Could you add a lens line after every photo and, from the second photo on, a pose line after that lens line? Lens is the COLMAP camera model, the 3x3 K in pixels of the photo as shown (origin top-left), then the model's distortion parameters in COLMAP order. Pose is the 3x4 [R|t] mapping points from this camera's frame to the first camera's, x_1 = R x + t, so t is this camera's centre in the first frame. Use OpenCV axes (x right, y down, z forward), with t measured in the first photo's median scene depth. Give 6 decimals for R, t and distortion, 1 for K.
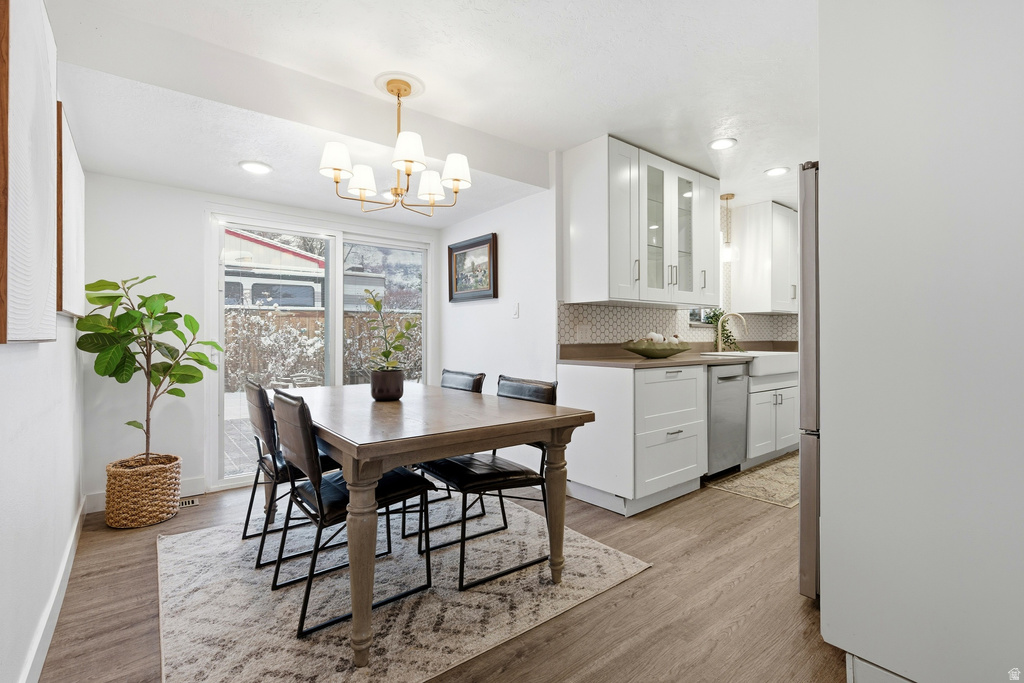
lens RADIAL K [[463.6, 0, 509.7], [0, 463.6, 336.9], [0, 0, 1]] dist [-0.000769, -0.000572]
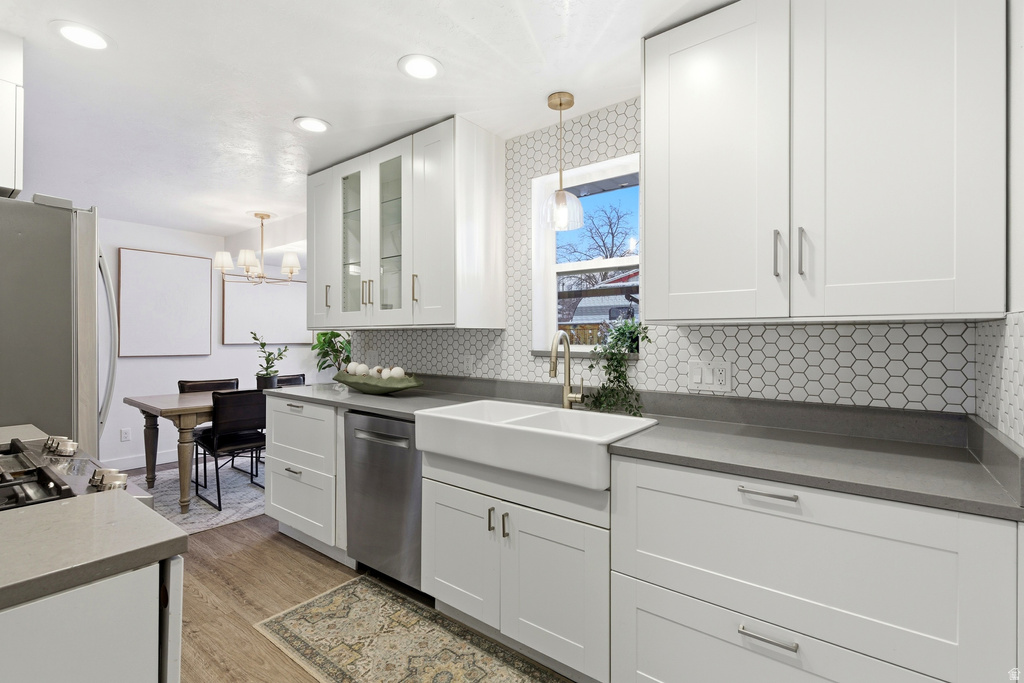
lens RADIAL K [[463.6, 0, 510.9], [0, 463.6, 336.6], [0, 0, 1]] dist [-0.000769, -0.000572]
pose [[0.239788, -0.001715, -0.970824, 1.201514], [-0.000507, 0.999998, -0.001892, -0.055544], [0.970825, 0.000946, 0.239787, 1.056490]]
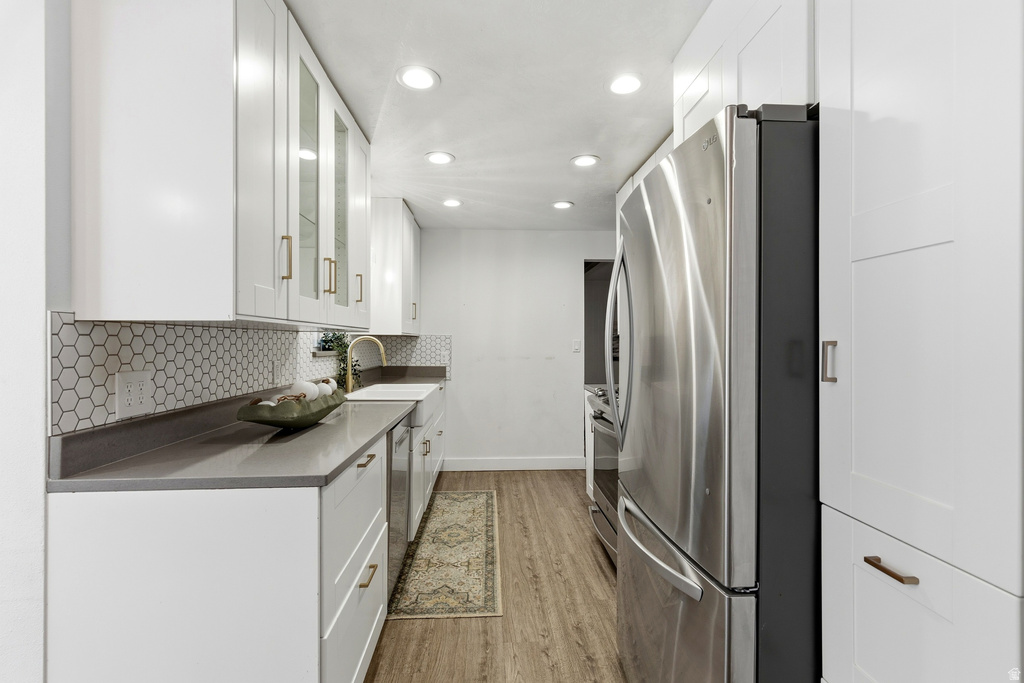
lens RADIAL K [[463.6, 0, 512.4], [0, 463.6, 343.8], [0, 0, 1]] dist [-0.000769, -0.000572]
pose [[0.576779, -0.001525, 0.816899, 0.018238], [0.001087, 0.999999, 0.001100, -0.051618], [-0.816900, 0.000253, 0.576780, 0.494551]]
